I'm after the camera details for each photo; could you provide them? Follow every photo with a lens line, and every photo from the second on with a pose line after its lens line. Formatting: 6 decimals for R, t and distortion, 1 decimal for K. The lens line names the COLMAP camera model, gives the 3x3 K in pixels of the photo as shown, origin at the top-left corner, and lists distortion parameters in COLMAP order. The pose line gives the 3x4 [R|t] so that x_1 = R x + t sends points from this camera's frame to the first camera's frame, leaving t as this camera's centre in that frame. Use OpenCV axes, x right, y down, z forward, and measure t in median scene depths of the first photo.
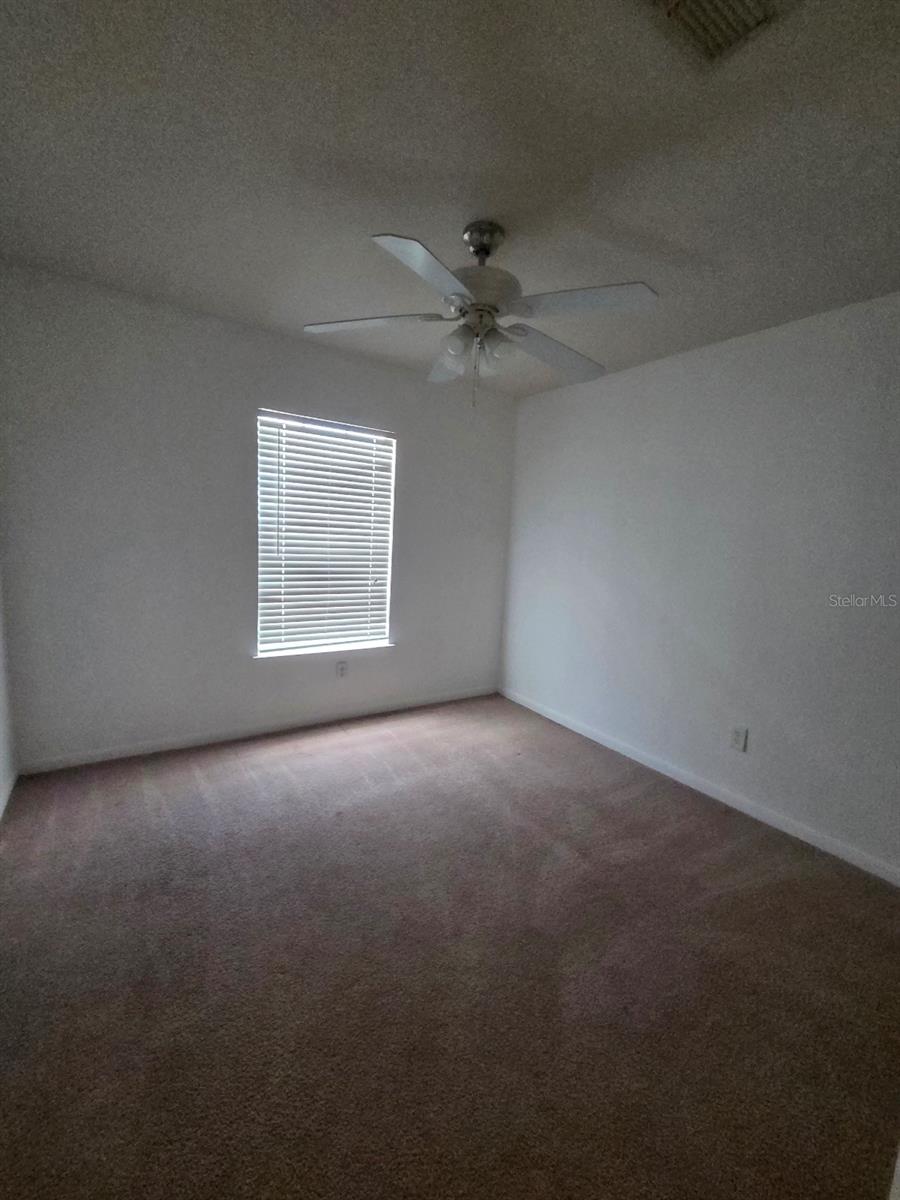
lens RADIAL K [[484.4, 0, 453.4], [0, 484.4, 602.2], [0, 0, 1]] dist [0.002042, 0.000161]
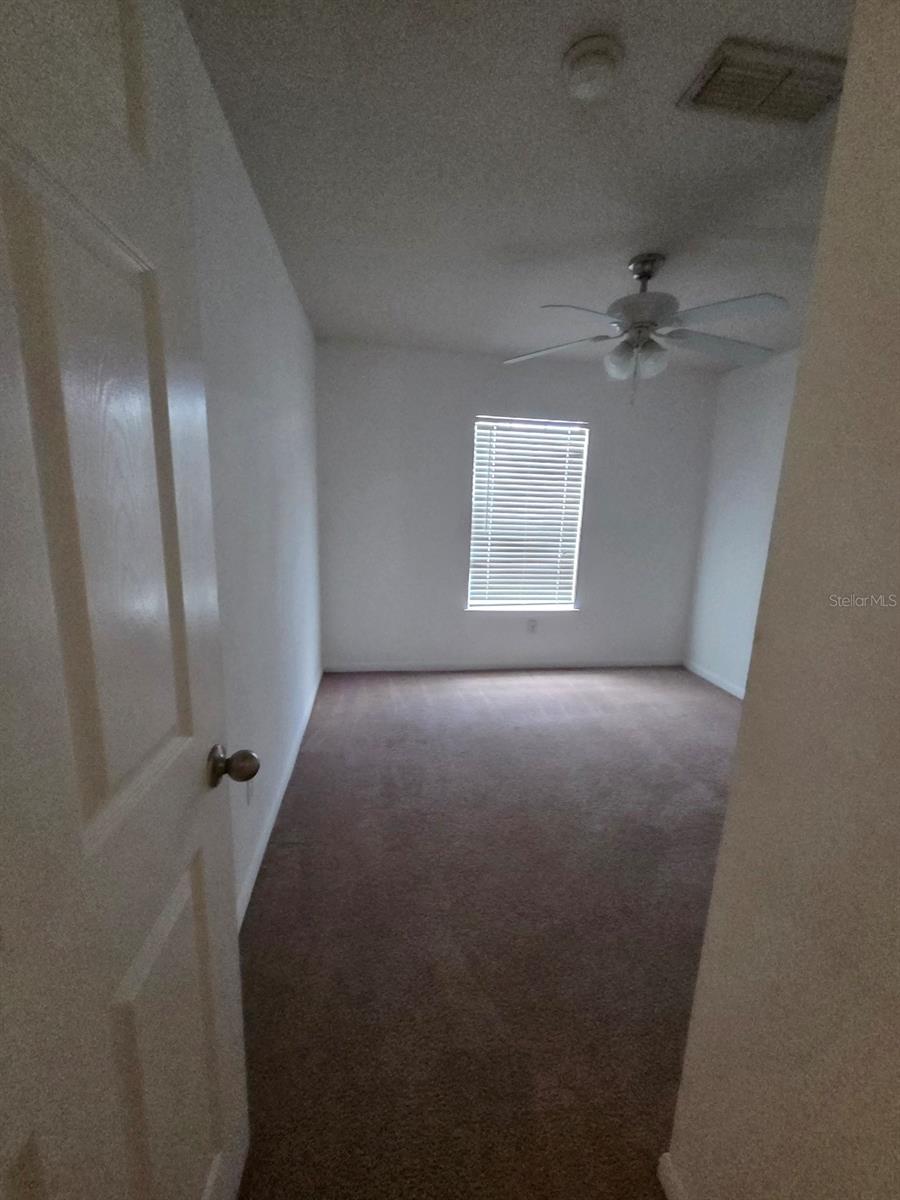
lens RADIAL K [[484.4, 0, 453.4], [0, 484.4, 602.2], [0, 0, 1]] dist [0.002042, 0.000161]
pose [[0.903551, 0.059523, -0.424326, 0.111088], [-0.042734, 0.997885, 0.048983, 0.030851], [0.426344, -0.026125, 0.904184, -0.190367]]
